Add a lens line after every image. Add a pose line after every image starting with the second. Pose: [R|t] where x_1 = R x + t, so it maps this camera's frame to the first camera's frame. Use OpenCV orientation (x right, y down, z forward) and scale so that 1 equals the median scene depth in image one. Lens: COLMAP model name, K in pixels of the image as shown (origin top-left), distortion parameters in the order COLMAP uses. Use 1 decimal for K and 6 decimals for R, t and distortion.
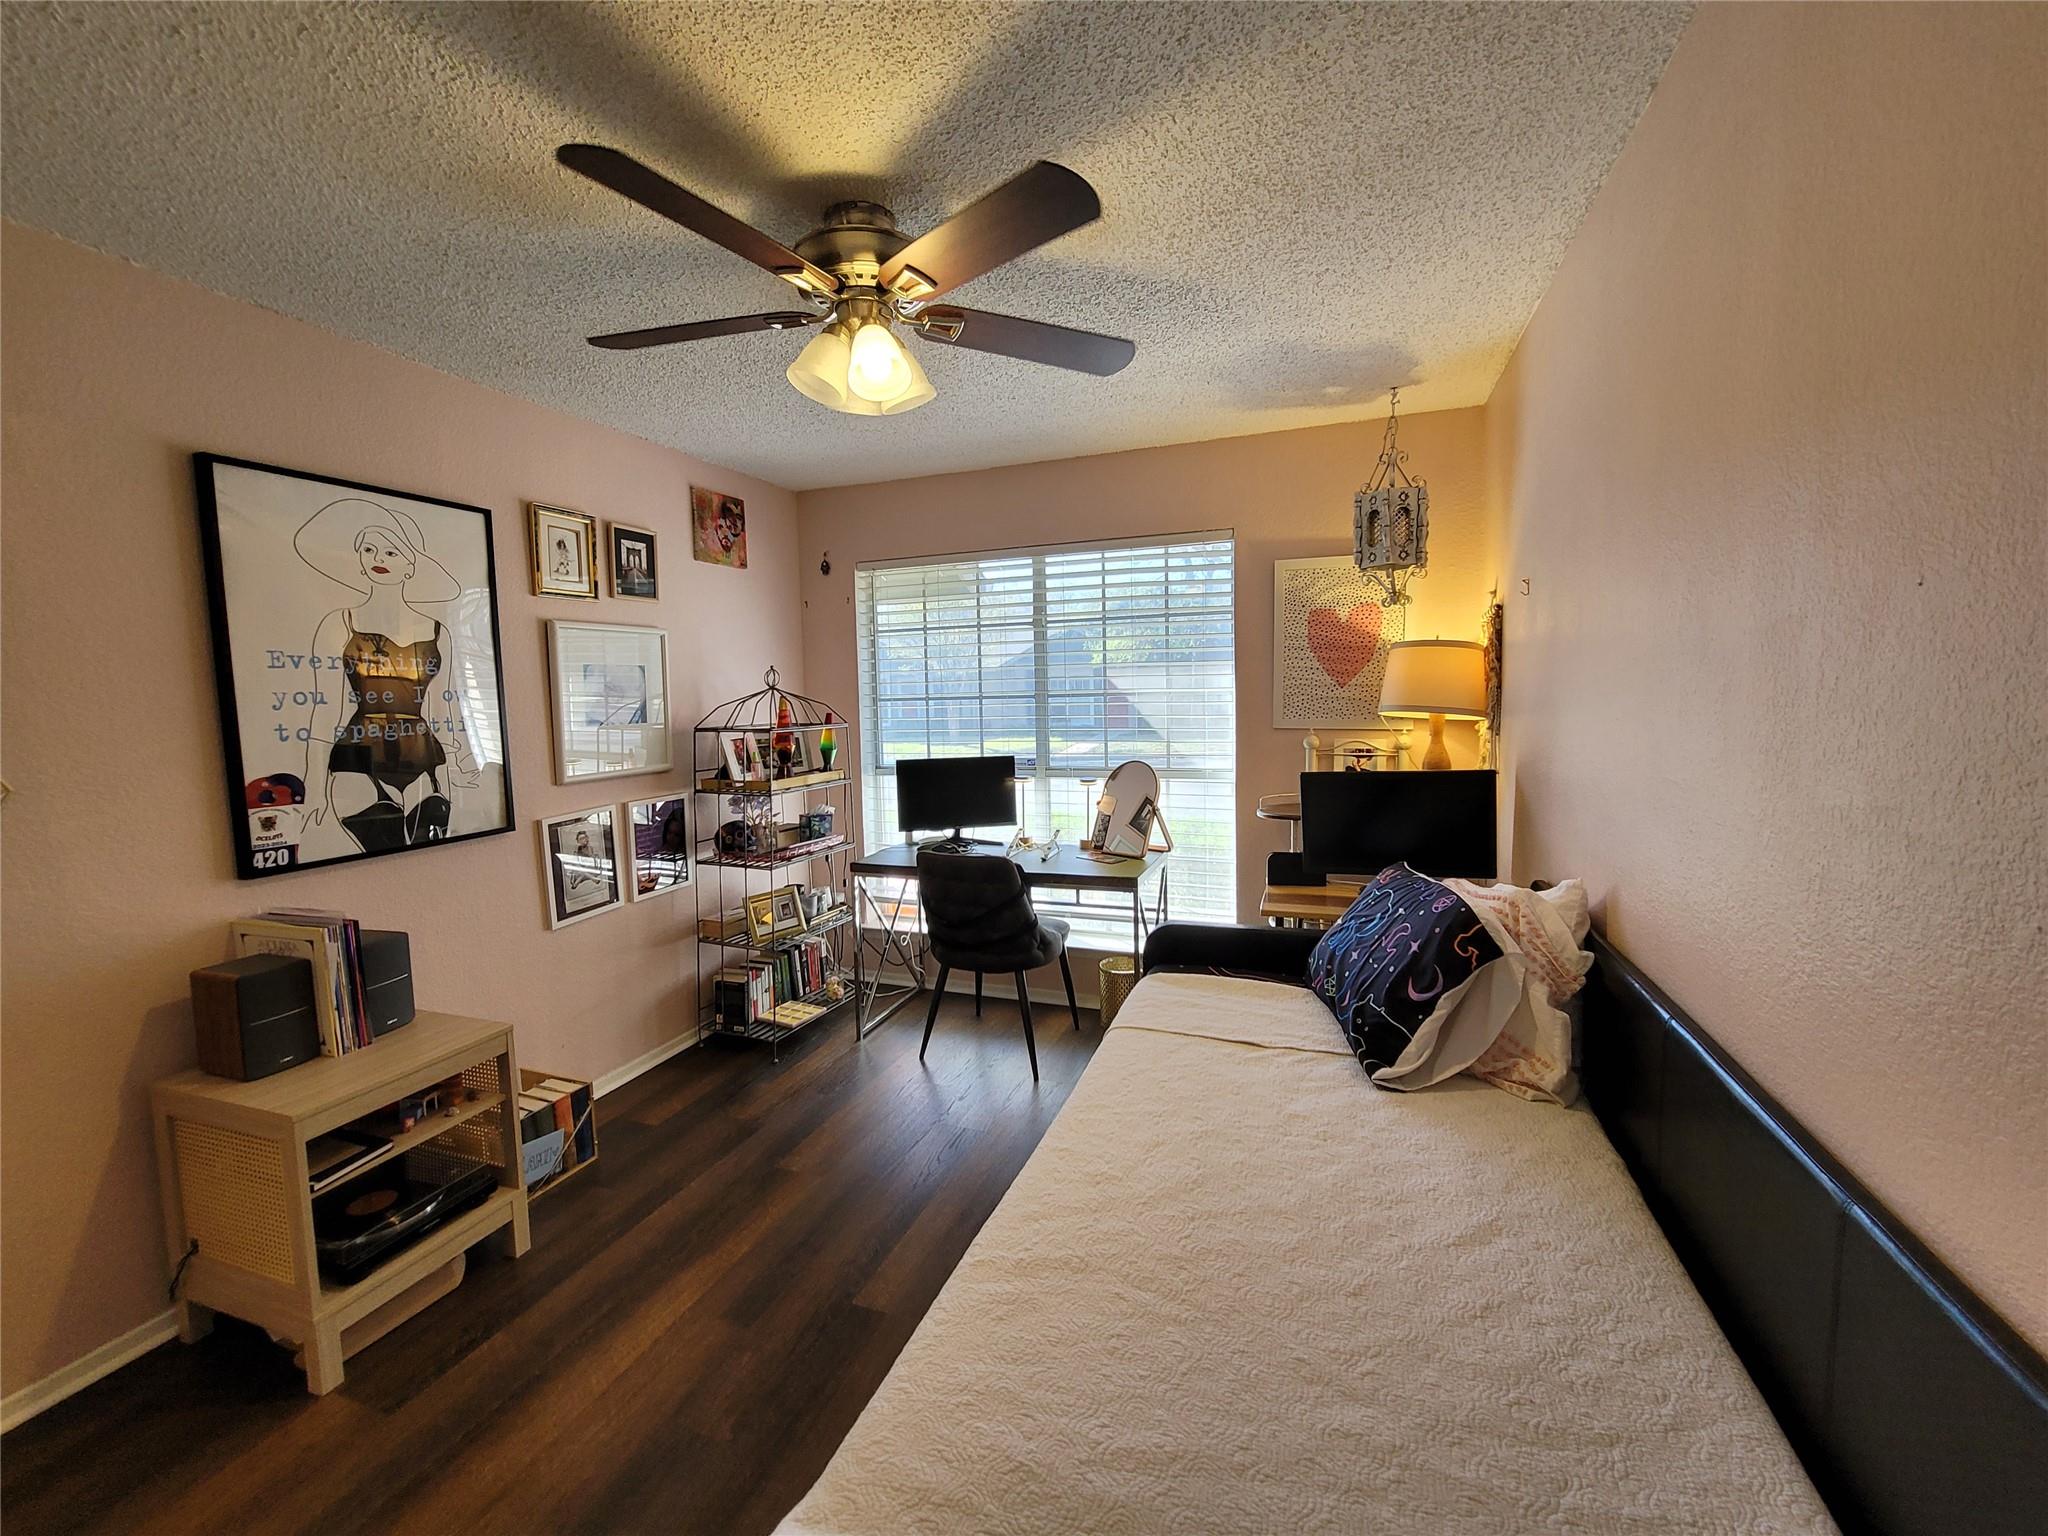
lens RADIAL K [[831.7, 0, 1024.0], [0, 831.7, 768.0], [0, 0, 1]] dist [-0.003671, -0.000005]
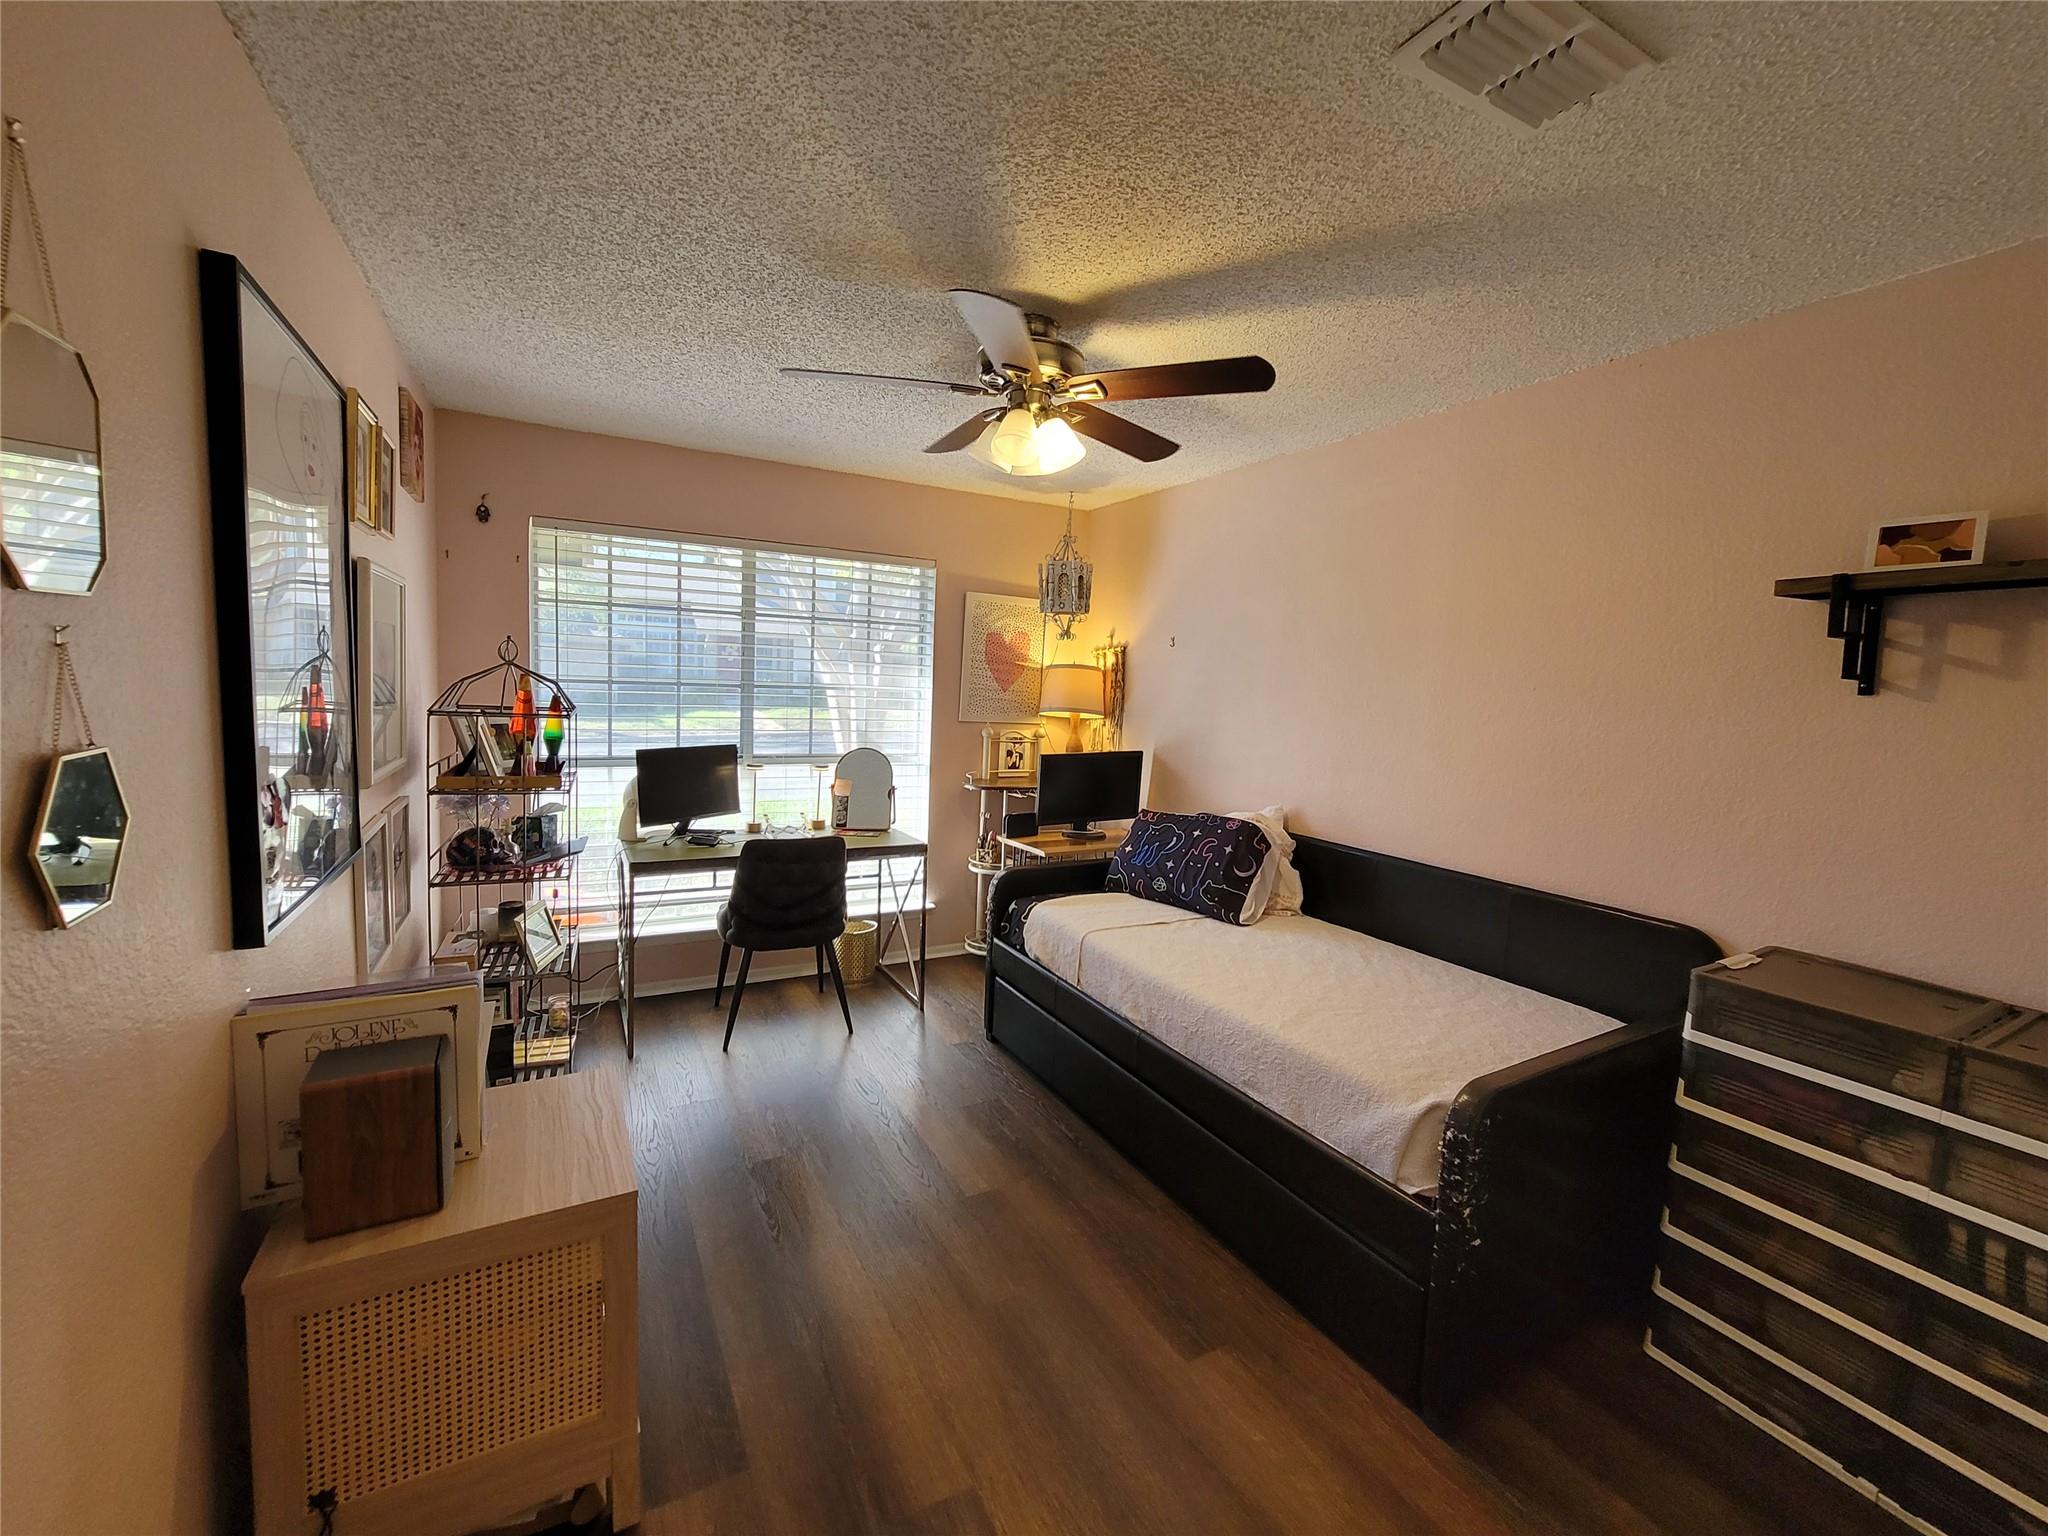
lens RADIAL K [[833.7, 0, 1025.7], [0, 833.7, 750.9], [0, 0, 1]] dist [-0.000204, 0.000087]
pose [[0.651023, -0.013246, 0.758942, -0.629134], [0.018012, 0.999836, 0.001999, -0.002702], [-0.758844, 0.012369, 0.651155, 0.089583]]
